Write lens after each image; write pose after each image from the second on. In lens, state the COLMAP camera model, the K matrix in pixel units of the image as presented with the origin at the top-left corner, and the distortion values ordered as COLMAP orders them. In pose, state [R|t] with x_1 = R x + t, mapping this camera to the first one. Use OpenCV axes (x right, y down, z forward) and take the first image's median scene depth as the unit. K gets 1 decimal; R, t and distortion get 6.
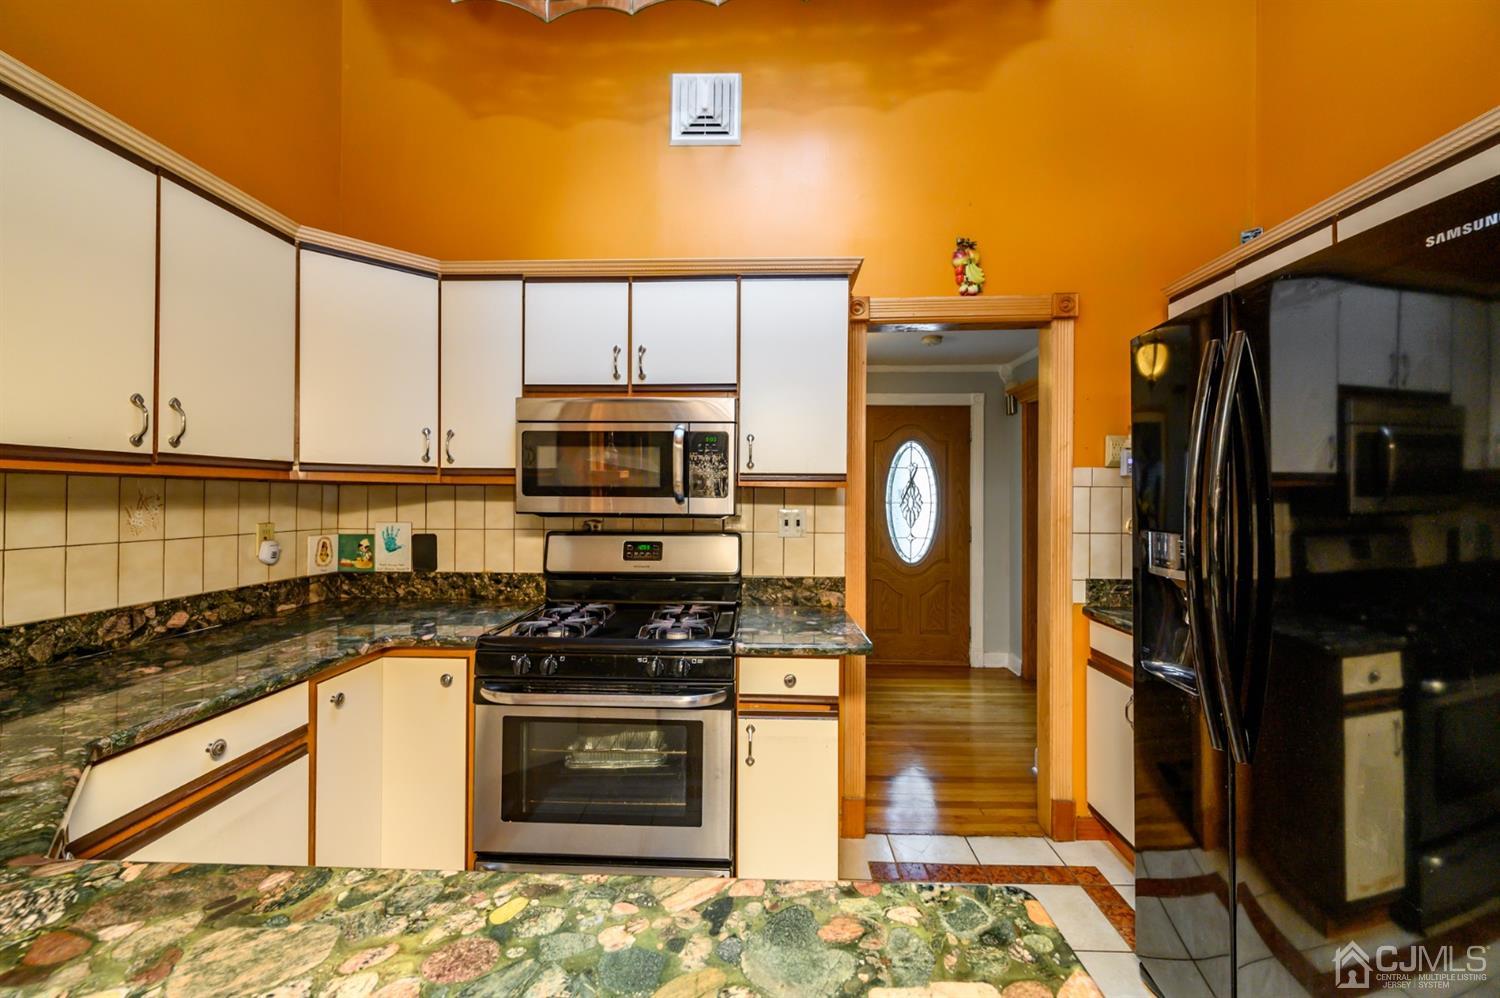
lens RADIAL K [[589.0, 0, 743.2], [0, 589.0, 496.1], [0, 0, 1]] dist [-0.001555, -0.000110]
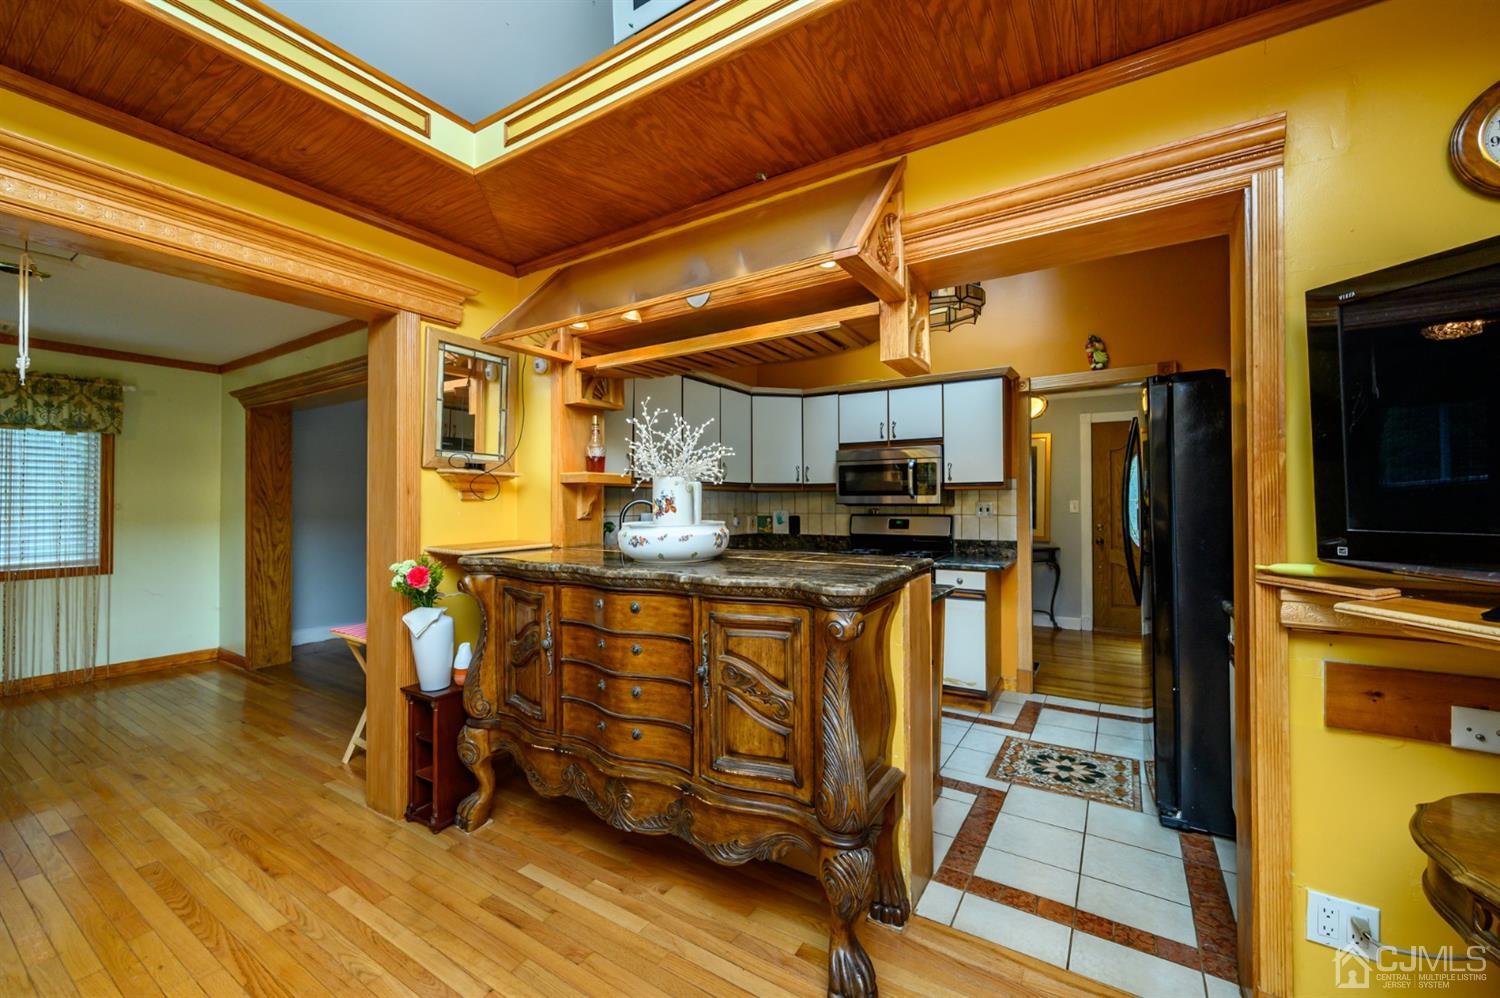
lens RADIAL K [[589.0, 0, 744.7], [0, 589.0, 496.6], [0, 0, 1]] dist [-0.001555, -0.000110]
pose [[0.866797, -0.013688, -0.498473, 0.393288], [0.008853, 0.999888, -0.012062, 0.024484], [0.498583, 0.006042, 0.866821, -1.024573]]
